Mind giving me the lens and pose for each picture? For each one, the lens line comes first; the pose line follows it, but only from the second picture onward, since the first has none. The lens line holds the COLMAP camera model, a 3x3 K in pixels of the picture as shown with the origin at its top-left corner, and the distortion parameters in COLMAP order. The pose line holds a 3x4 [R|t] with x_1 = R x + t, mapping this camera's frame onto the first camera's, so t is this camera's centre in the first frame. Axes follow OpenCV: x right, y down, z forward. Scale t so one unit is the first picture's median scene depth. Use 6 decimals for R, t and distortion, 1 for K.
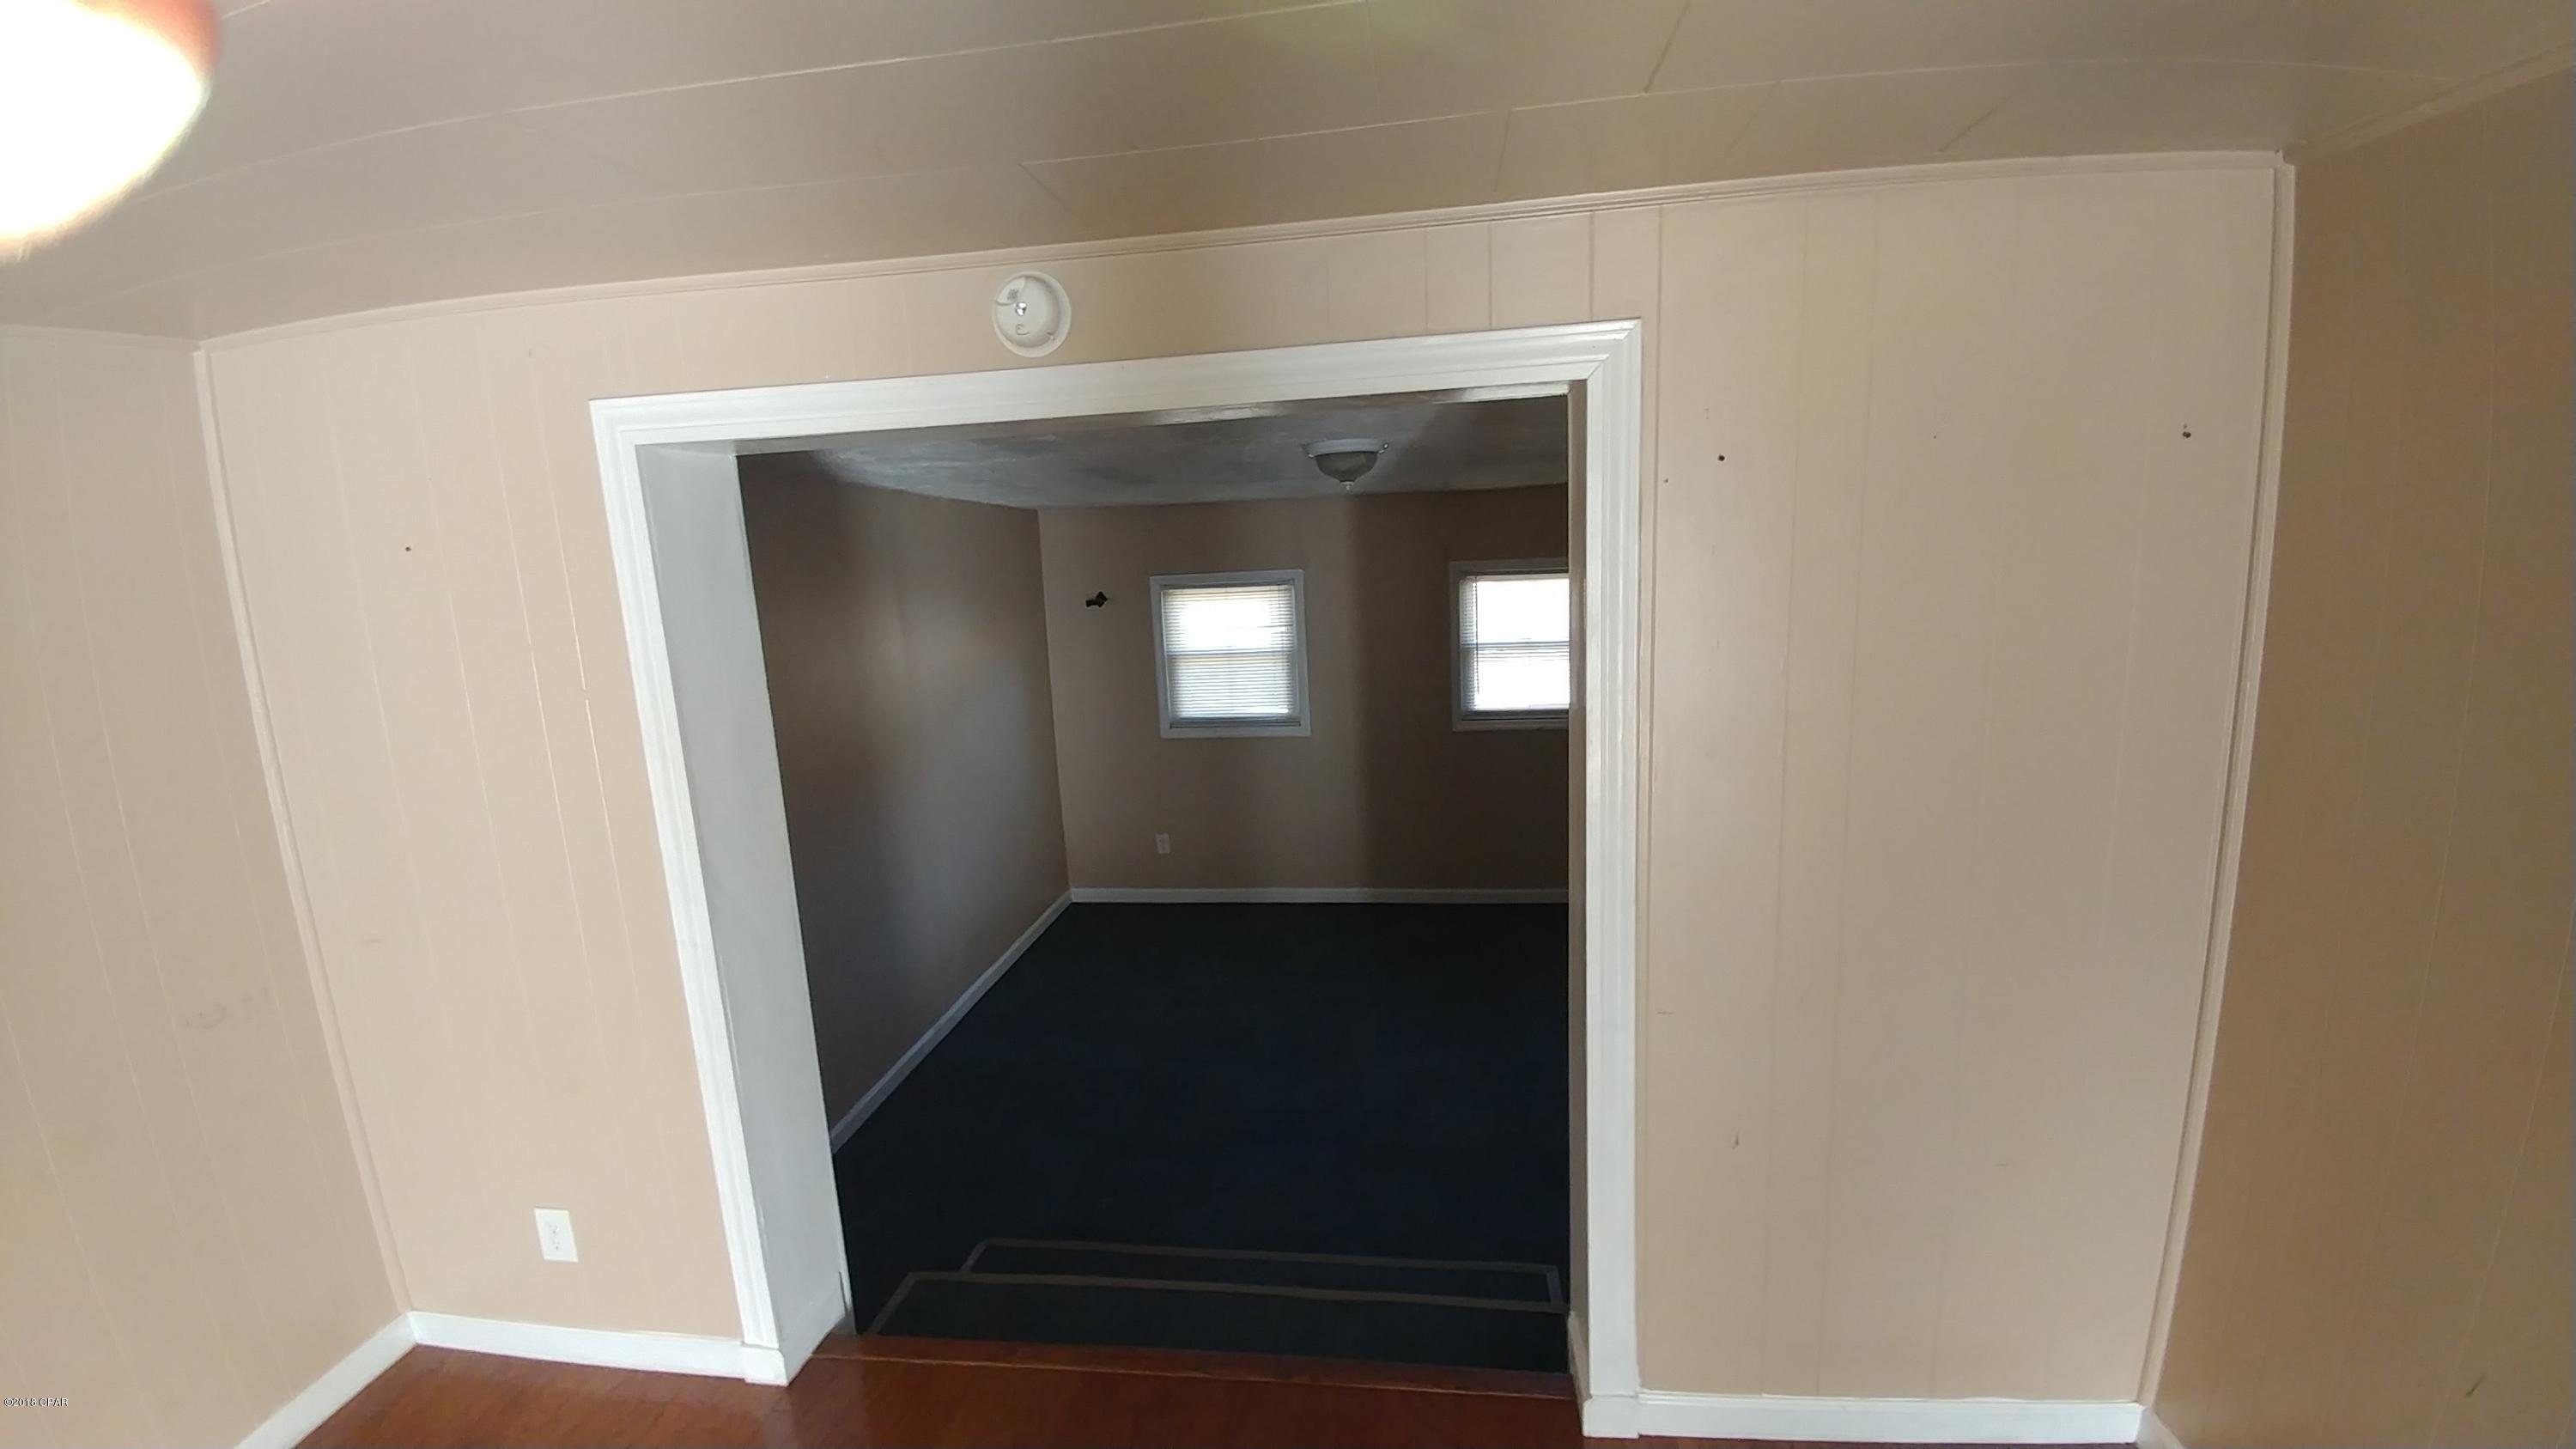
lens RADIAL K [[1087.1, 0, 1288.0], [0, 1087.1, 724.5], [0, 0, 1]] dist [-0.051579, -0.000166]
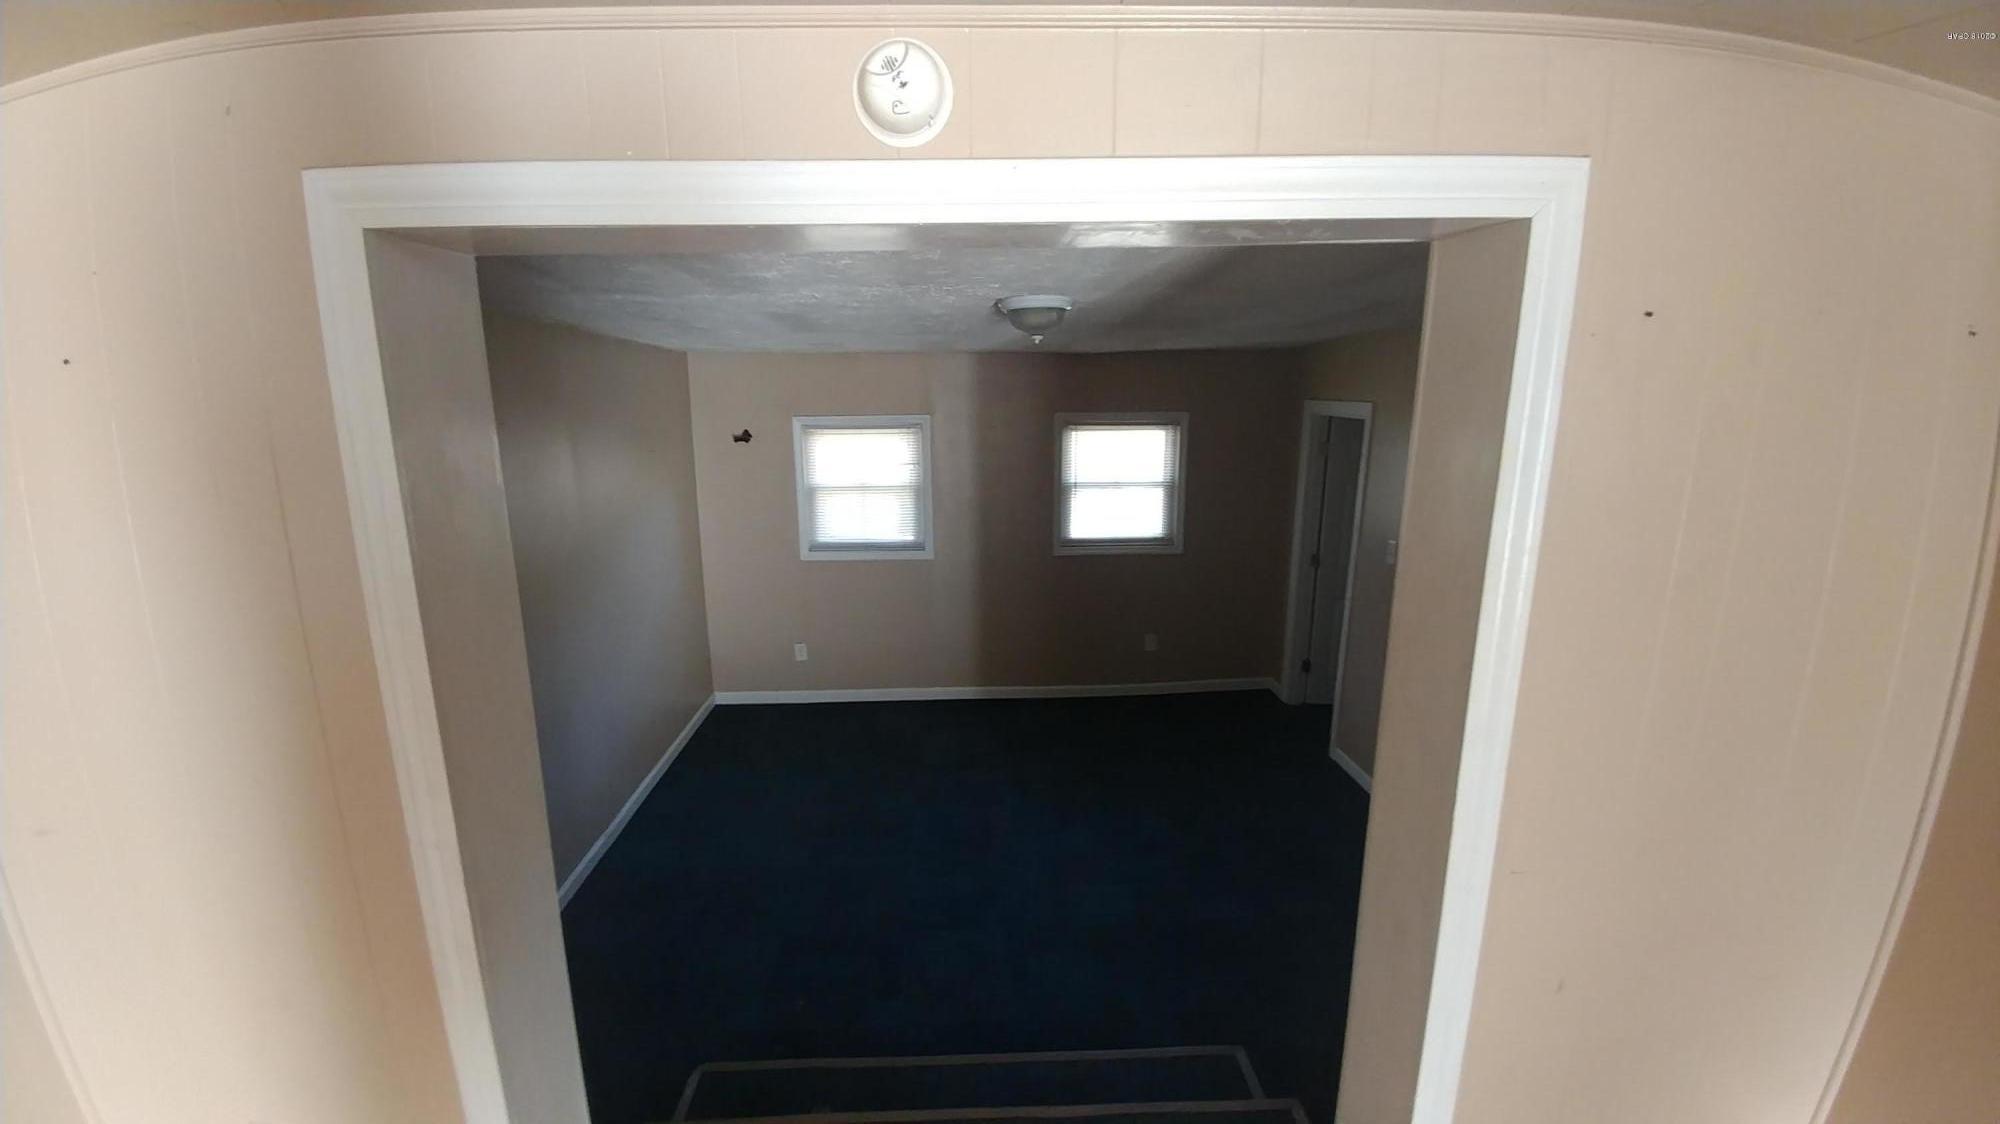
lens RADIAL K [[858.4, 0, 1000.0], [0, 858.4, 562.0], [0, 0, 1]] dist [-0.000251, -0.049436]
pose [[0.985406, 0.003677, 0.170180, -0.066484], [-0.007900, 0.999677, 0.024147, -0.009222], [-0.170036, -0.025139, 0.985117, 0.080349]]
